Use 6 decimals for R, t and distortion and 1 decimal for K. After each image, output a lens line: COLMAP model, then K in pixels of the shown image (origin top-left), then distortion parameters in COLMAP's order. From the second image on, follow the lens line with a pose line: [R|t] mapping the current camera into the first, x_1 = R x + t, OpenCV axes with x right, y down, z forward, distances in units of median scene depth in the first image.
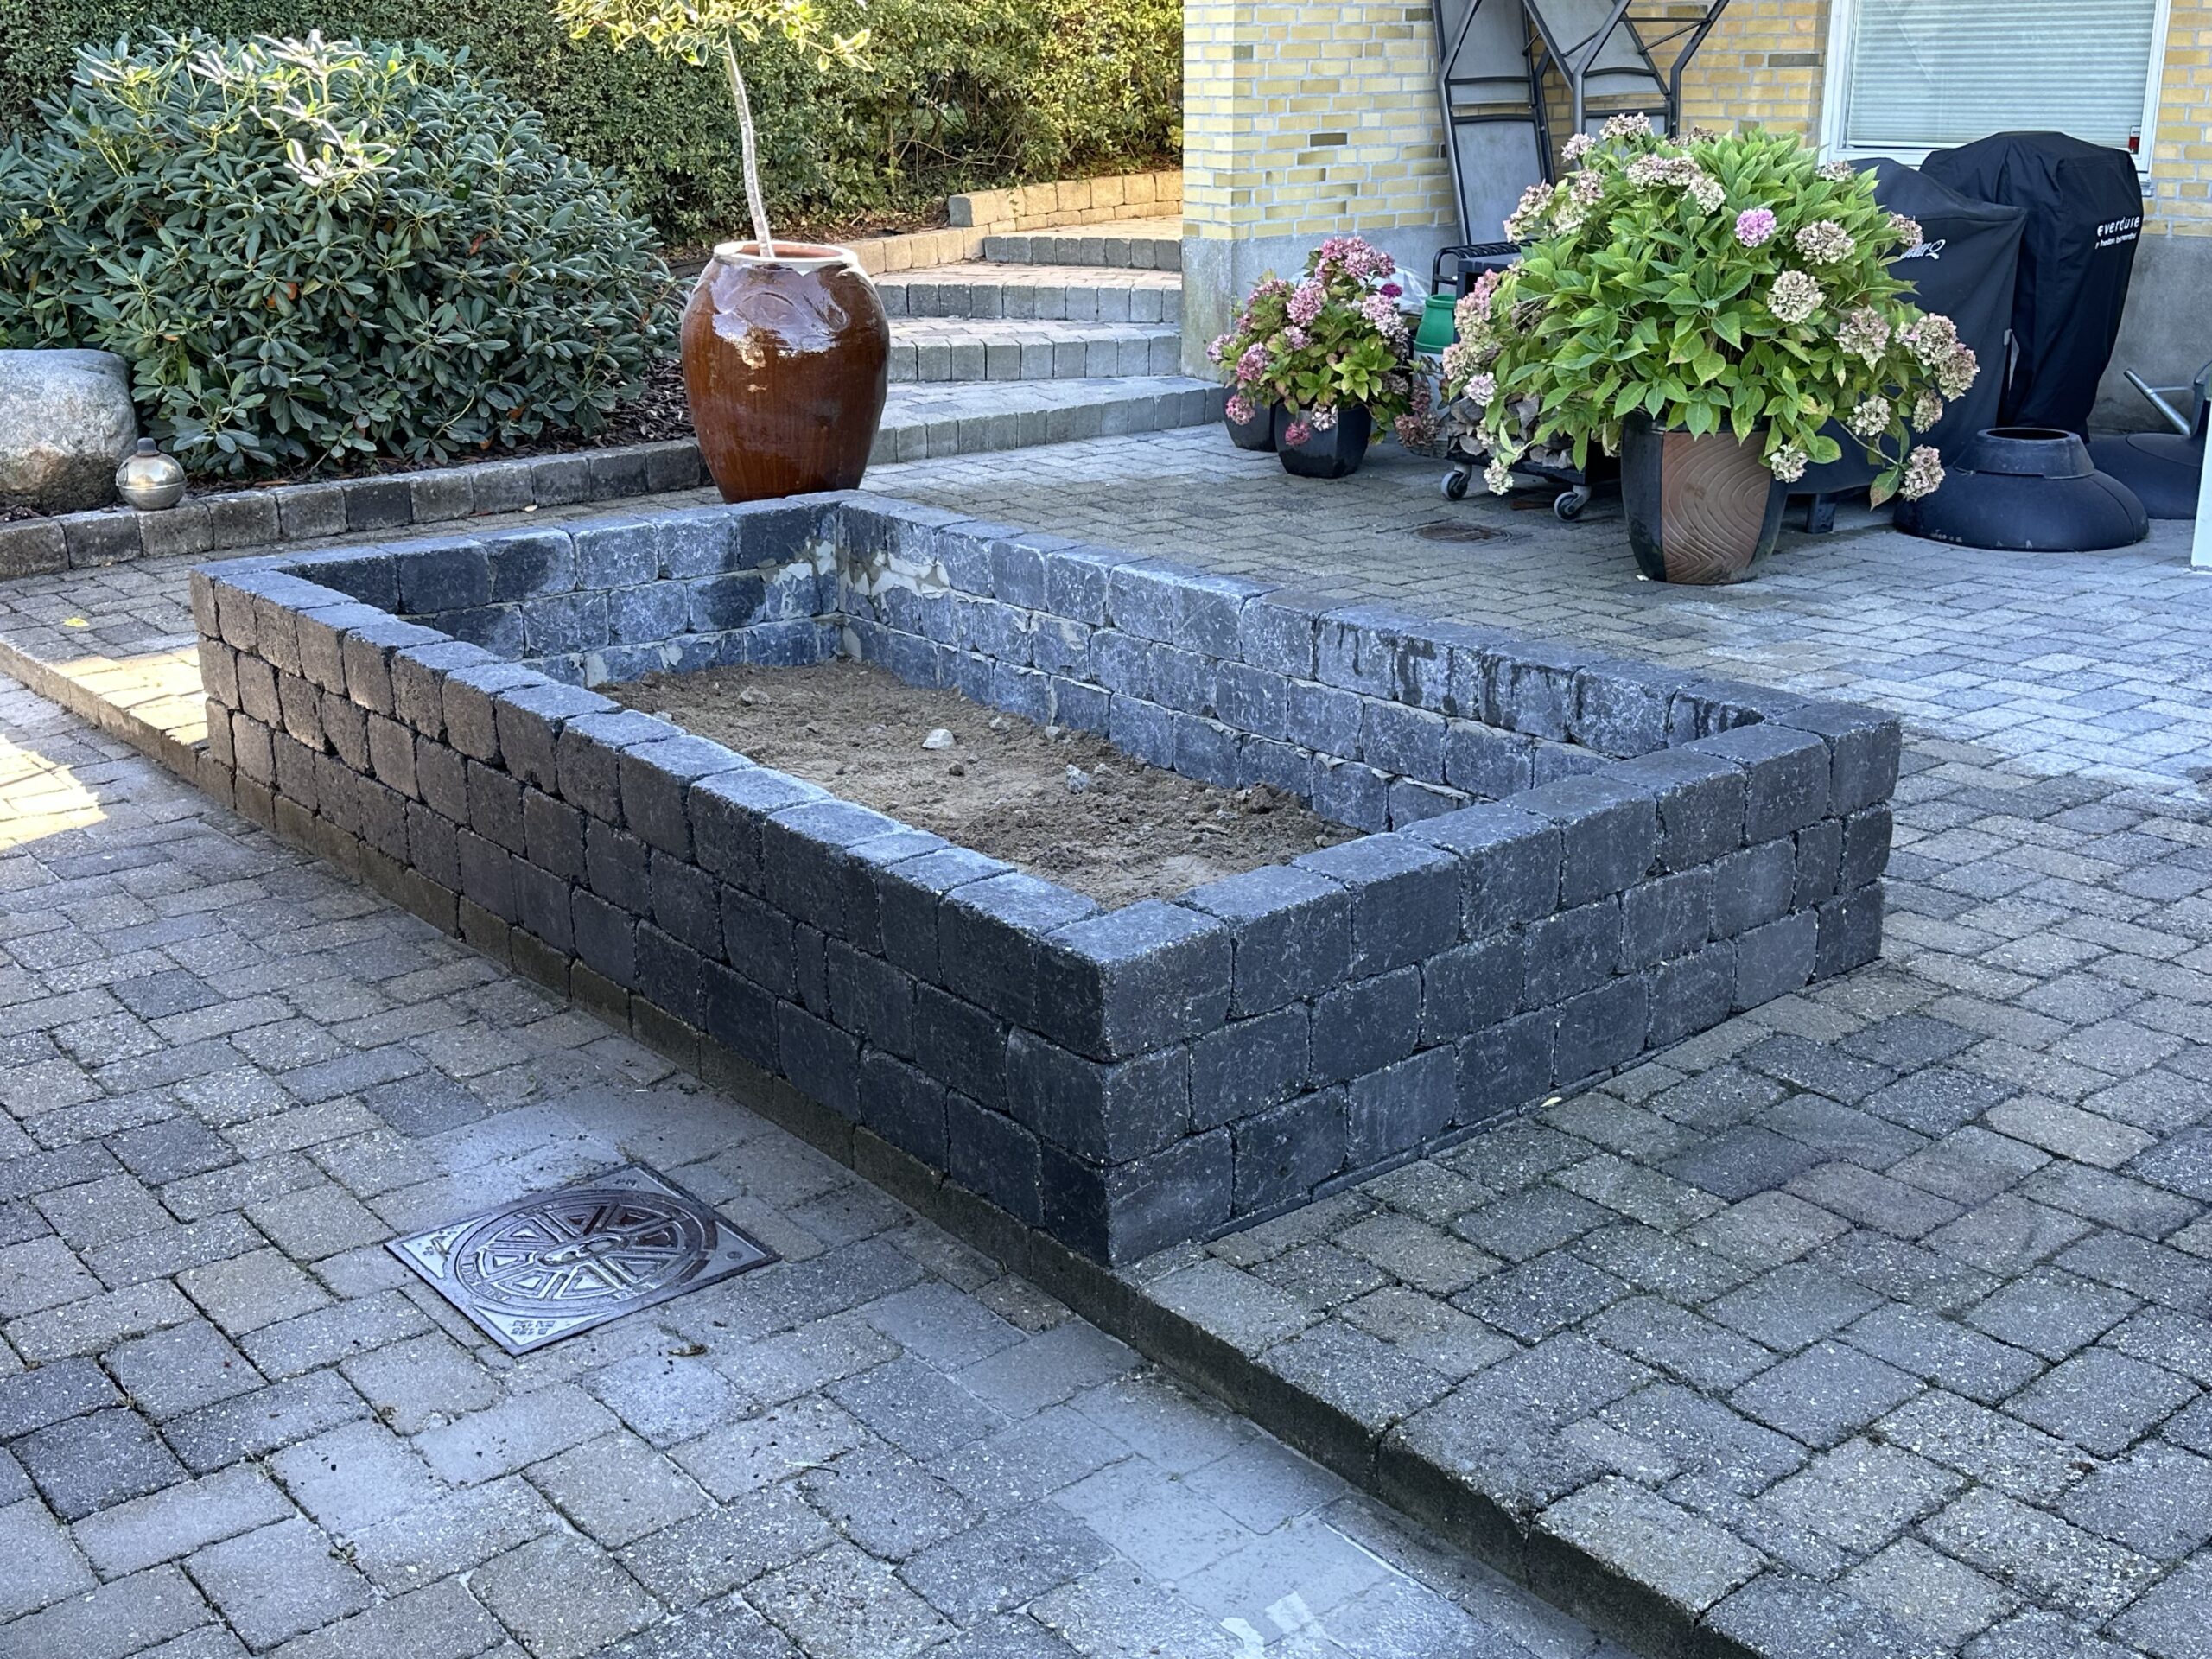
lens RADIAL K [[2442.2, 0, 1106.0], [0, 2442.2, 829.5], [0, 0, 1]] dist [0.095644, -0.020561]
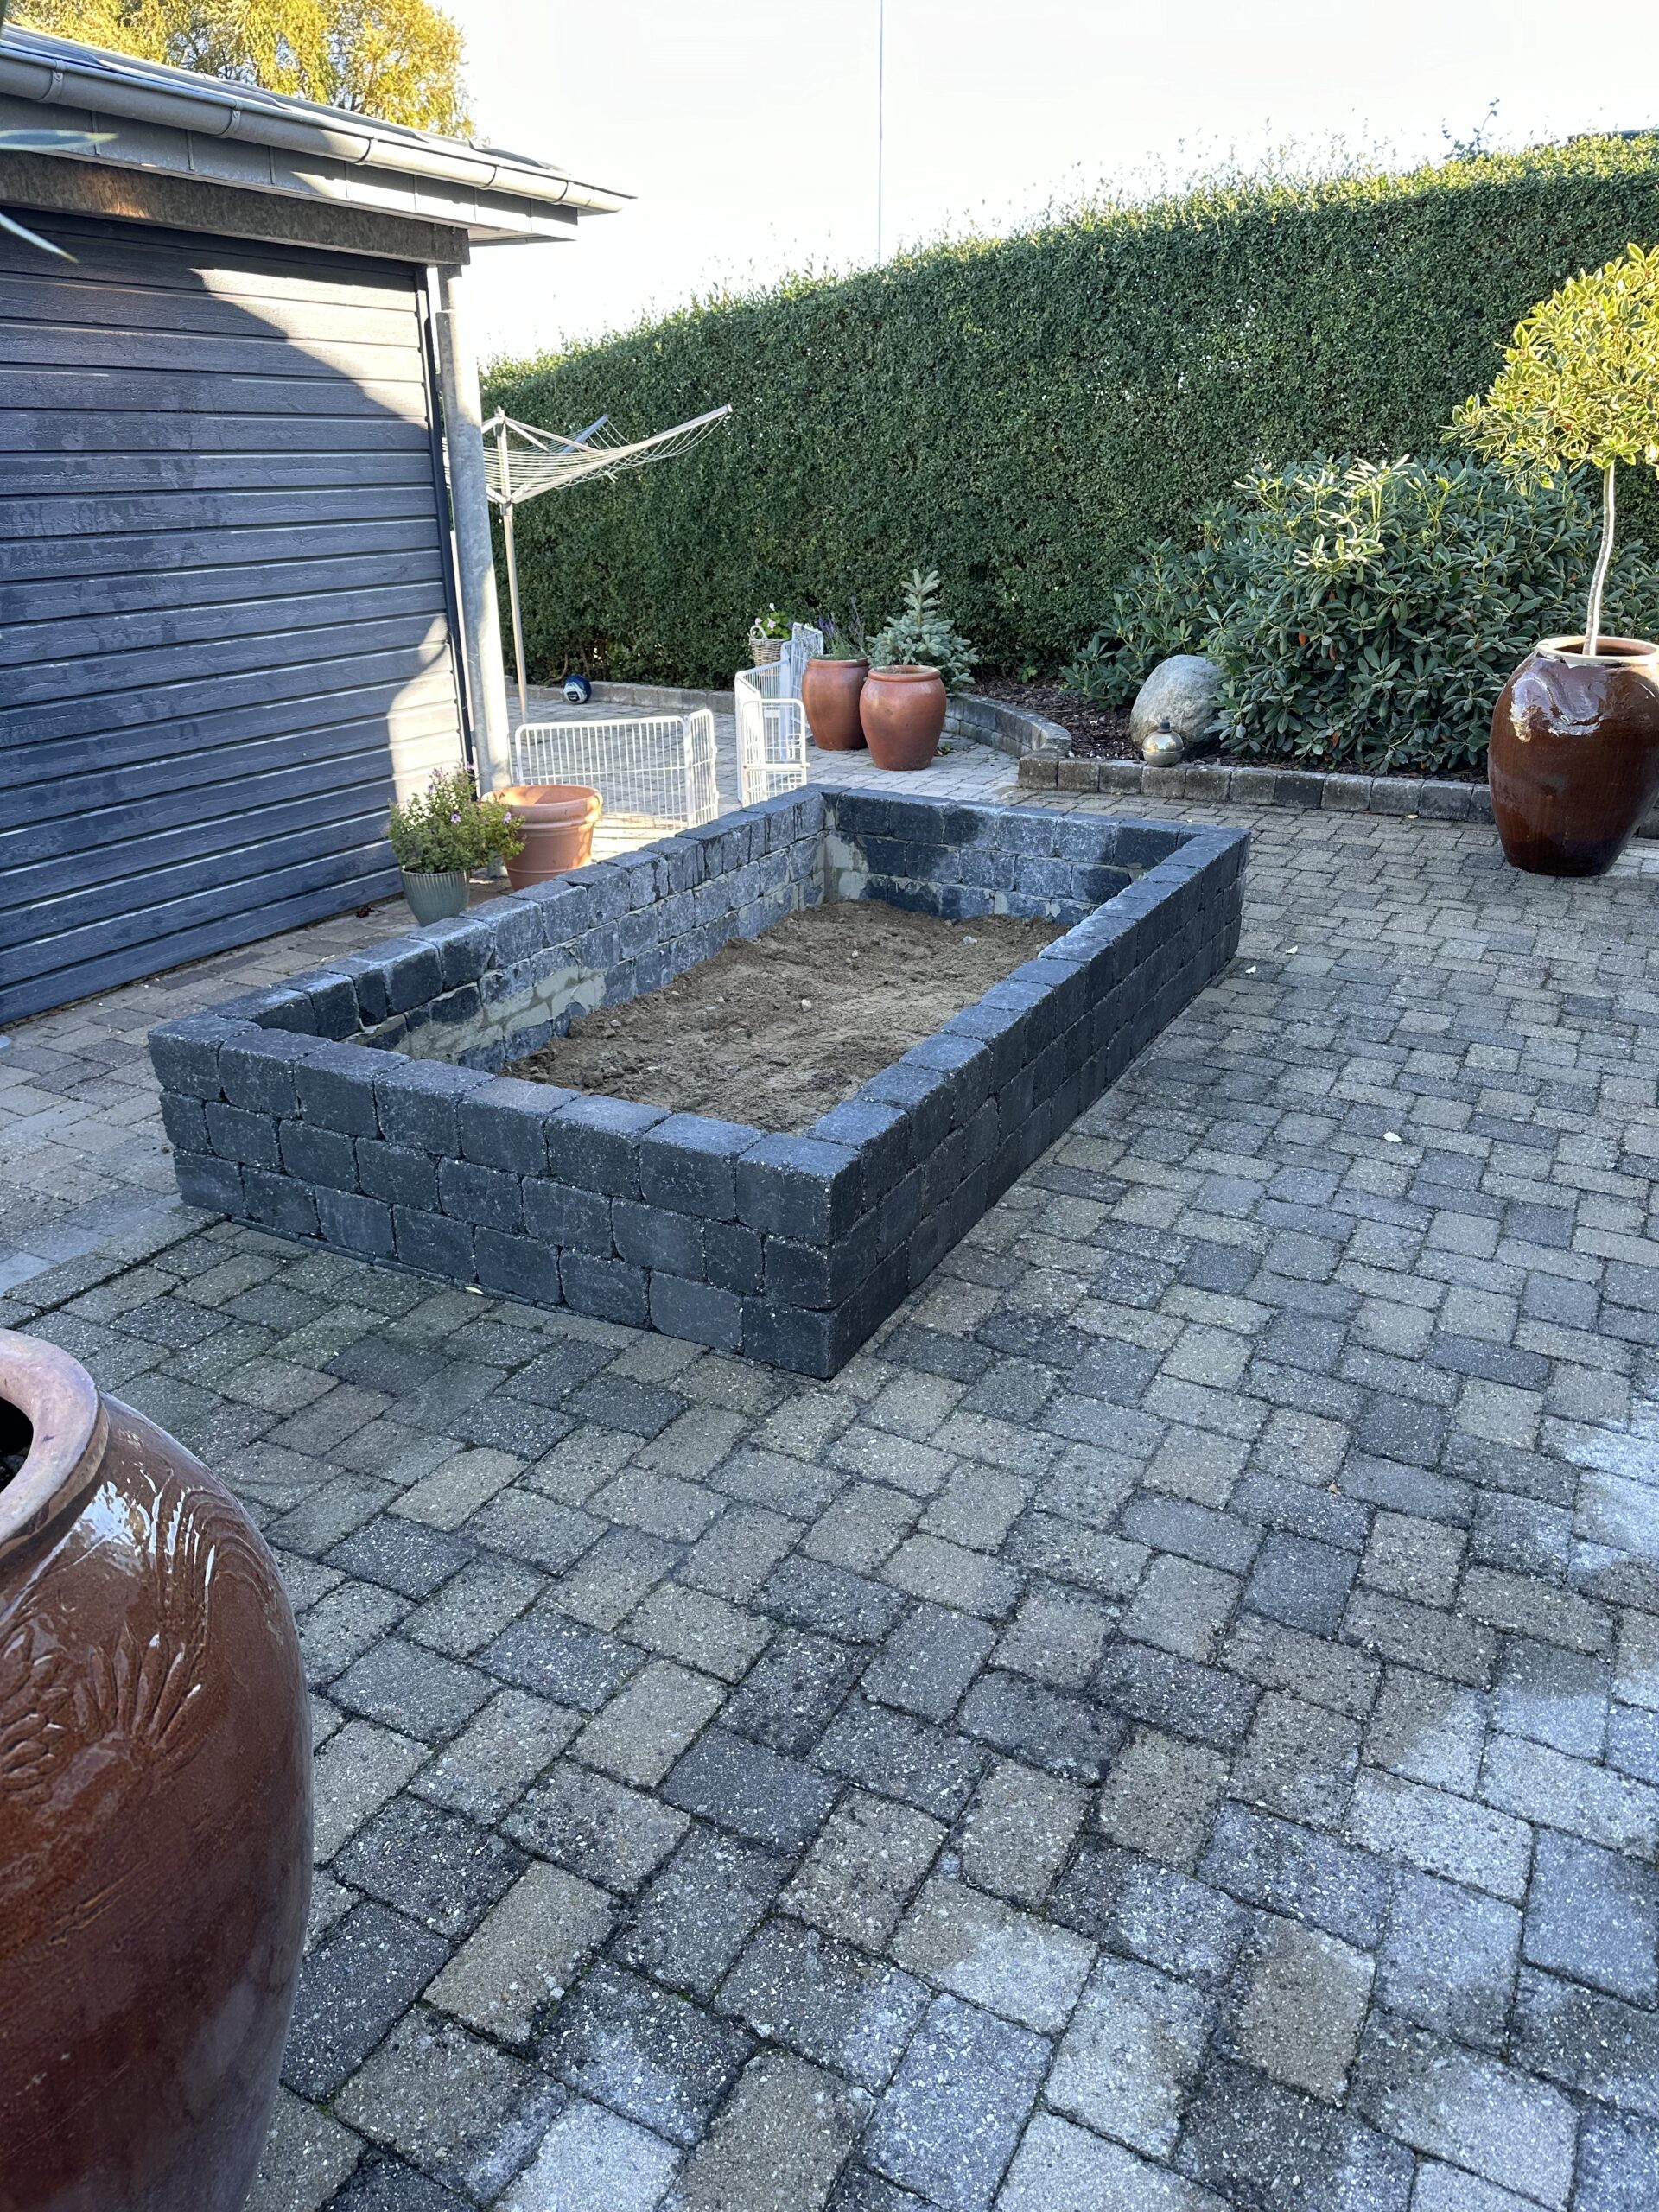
lens RADIAL K [[1561.7, 0, 829.5], [0, 1561.7, 1106.0], [0, 0, 1]] dist [0.125449, -0.153920]
pose [[0.376116, 0.364671, -0.851793, 0.739283], [-0.279492, 0.921127, 0.270942, -0.215518], [0.883414, 0.136164, 0.448374, 0.567040]]
